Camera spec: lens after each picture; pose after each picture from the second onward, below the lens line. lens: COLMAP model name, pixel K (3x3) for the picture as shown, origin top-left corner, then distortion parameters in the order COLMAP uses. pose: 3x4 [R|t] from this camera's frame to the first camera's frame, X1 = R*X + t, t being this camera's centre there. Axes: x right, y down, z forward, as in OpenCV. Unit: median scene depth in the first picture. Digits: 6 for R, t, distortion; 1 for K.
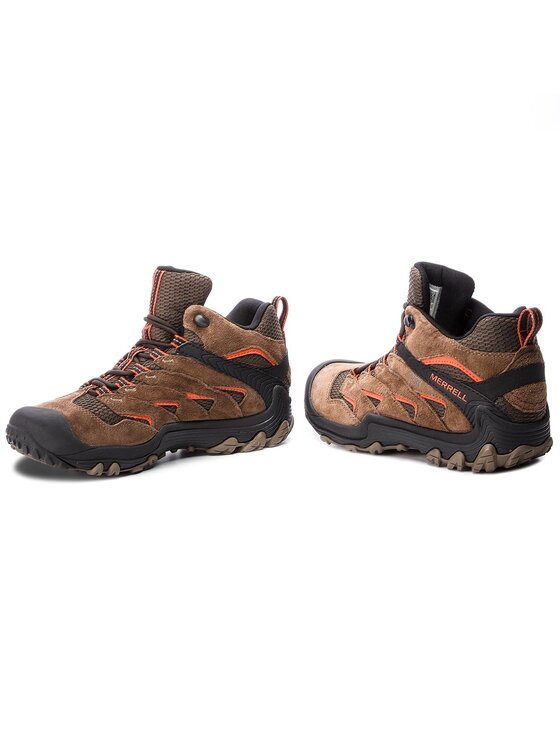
lens RADIAL K [[1515.4, 0, 279.9], [0, 1515.4, 371.4], [0, 0, 1]] dist [0.070003, 0.000000]
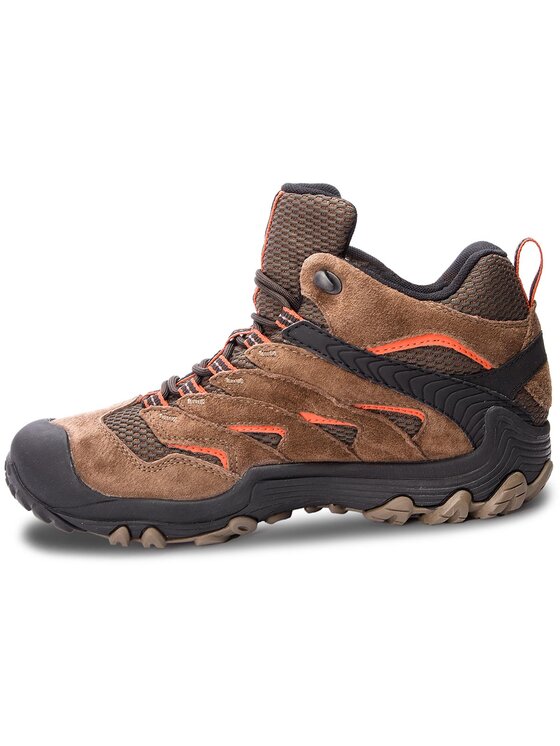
lens RADIAL K [[1515.4, 0, 280.1], [0, 1515.4, 375.1], [0, 0, 1]] dist [0.070003, 0.000000]
pose [[0.813392, 0.054747, -0.579134, 0.253501], [-0.029527, 0.998164, 0.052888, -0.028541], [0.580966, -0.025919, 0.813515, 0.543209]]
